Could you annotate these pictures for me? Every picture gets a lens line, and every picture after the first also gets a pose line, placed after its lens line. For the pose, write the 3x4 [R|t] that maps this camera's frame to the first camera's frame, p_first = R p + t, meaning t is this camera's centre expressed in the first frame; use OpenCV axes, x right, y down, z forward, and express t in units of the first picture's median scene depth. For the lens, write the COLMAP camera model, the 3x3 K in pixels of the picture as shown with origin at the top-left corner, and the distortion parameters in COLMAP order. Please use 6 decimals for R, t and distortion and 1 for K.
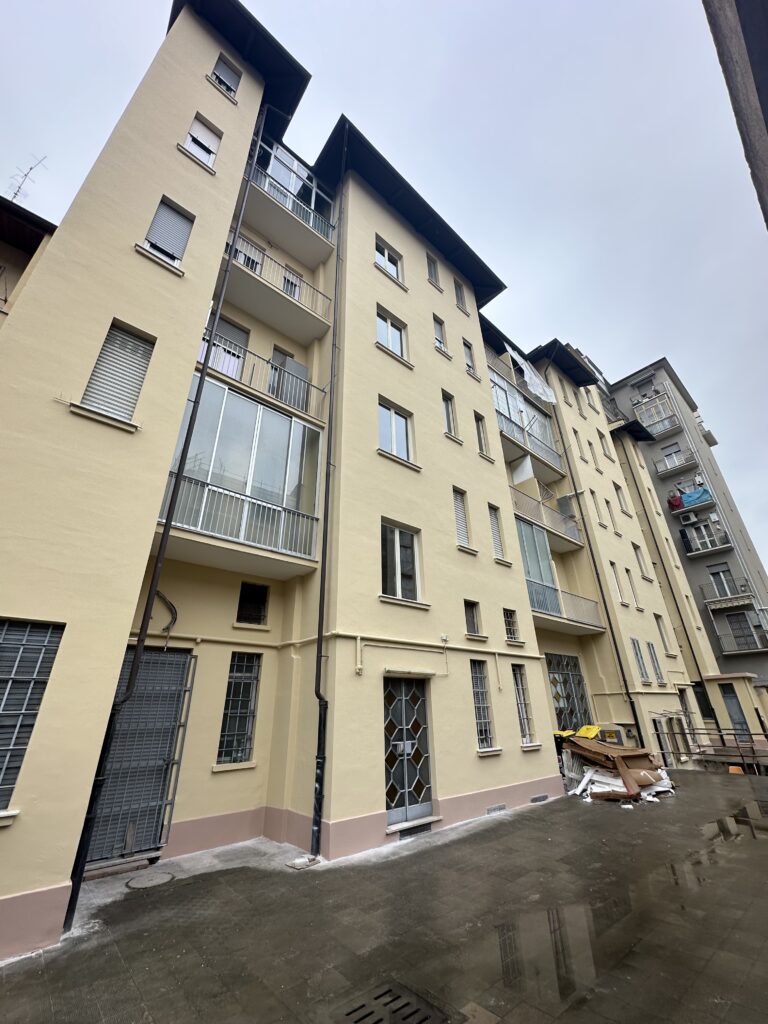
lens RADIAL K [[407.6, 0, 383.0], [0, 407.6, 513.8], [0, 0, 1]] dist [0.010767, 0.000224]
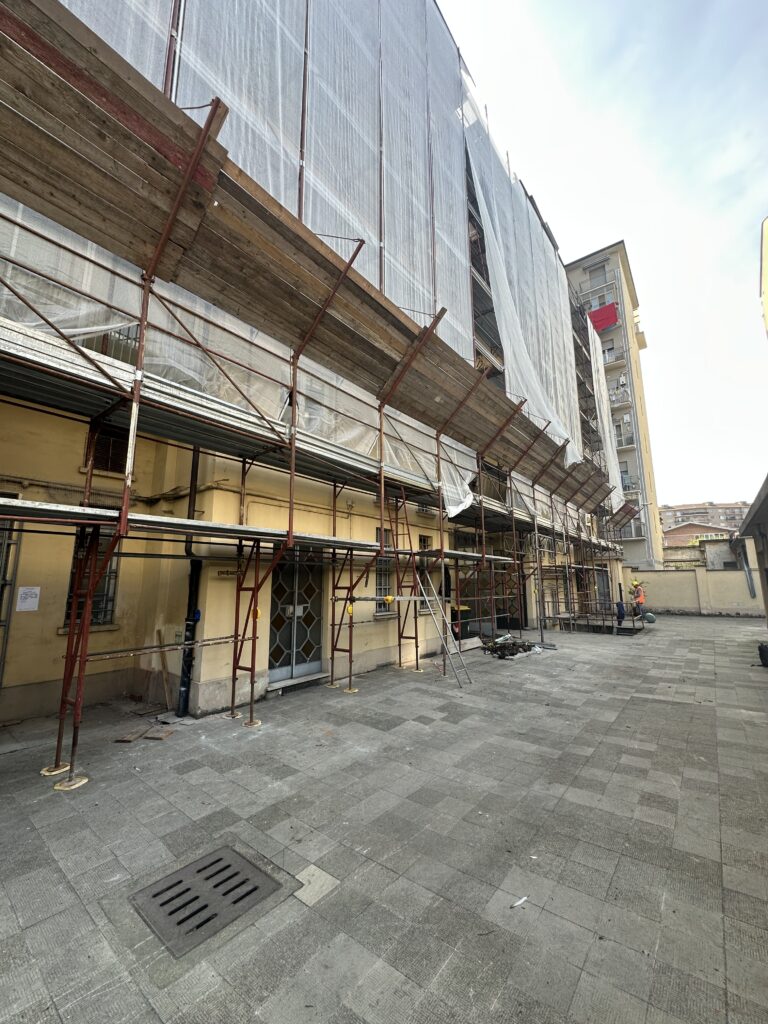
lens RADIAL K [[407.6, 0, 384.0], [0, 407.6, 512.2], [0, 0, 1]] dist [0.010767, 0.000224]
pose [[0.981655, 0.053802, 0.182915, 0.072499], [-0.101396, 0.959764, 0.261863, 0.096754], [-0.161466, -0.275607, 0.947613, 0.156656]]
